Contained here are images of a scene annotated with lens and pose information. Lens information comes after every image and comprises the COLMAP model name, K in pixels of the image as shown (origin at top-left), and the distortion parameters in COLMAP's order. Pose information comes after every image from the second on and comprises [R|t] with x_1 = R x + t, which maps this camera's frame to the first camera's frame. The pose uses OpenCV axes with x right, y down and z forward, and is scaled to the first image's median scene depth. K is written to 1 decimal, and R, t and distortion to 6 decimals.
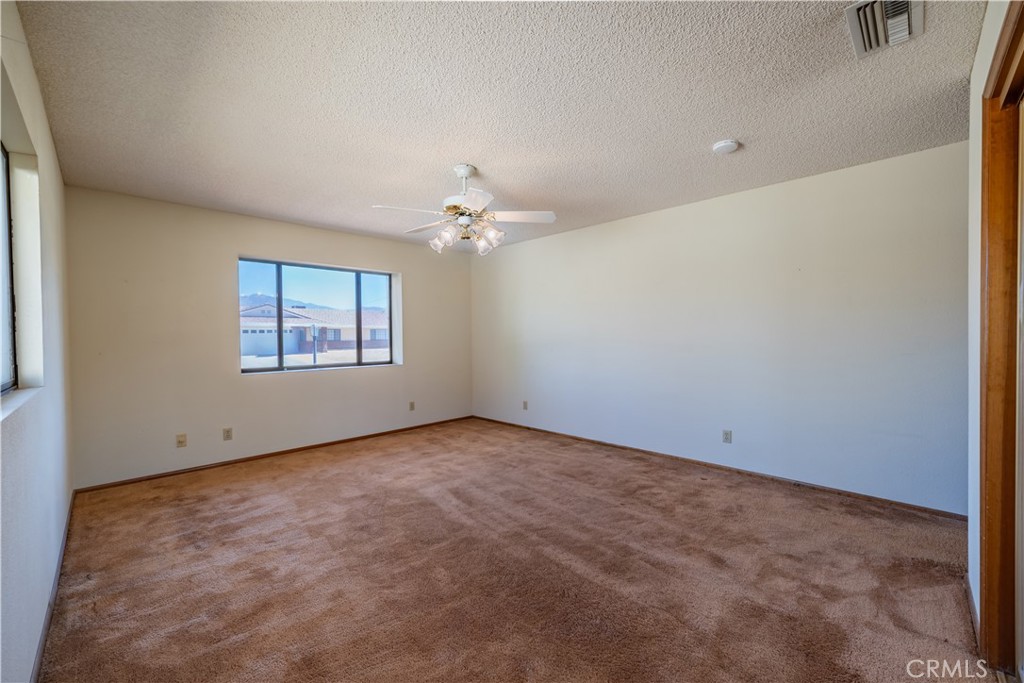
lens RADIAL K [[409.3, 0, 512.0], [0, 409.3, 341.5], [0, 0, 1]] dist [0.000694, 0.000041]
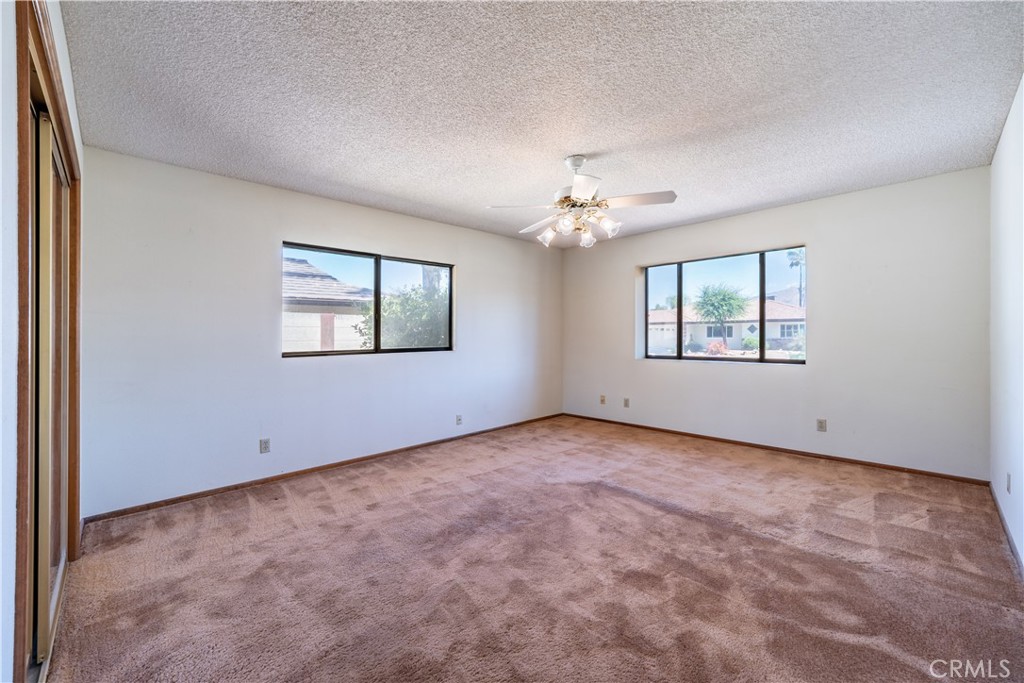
lens RADIAL K [[409.3, 0, 512.0], [0, 409.3, 341.5], [0, 0, 1]] dist [0.000694, 0.000041]
pose [[-0.026548, 0.022887, -0.999386, 0.563713], [0.000265, 0.999738, 0.022888, -0.004021], [0.999648, 0.000343, -0.026547, 0.577063]]
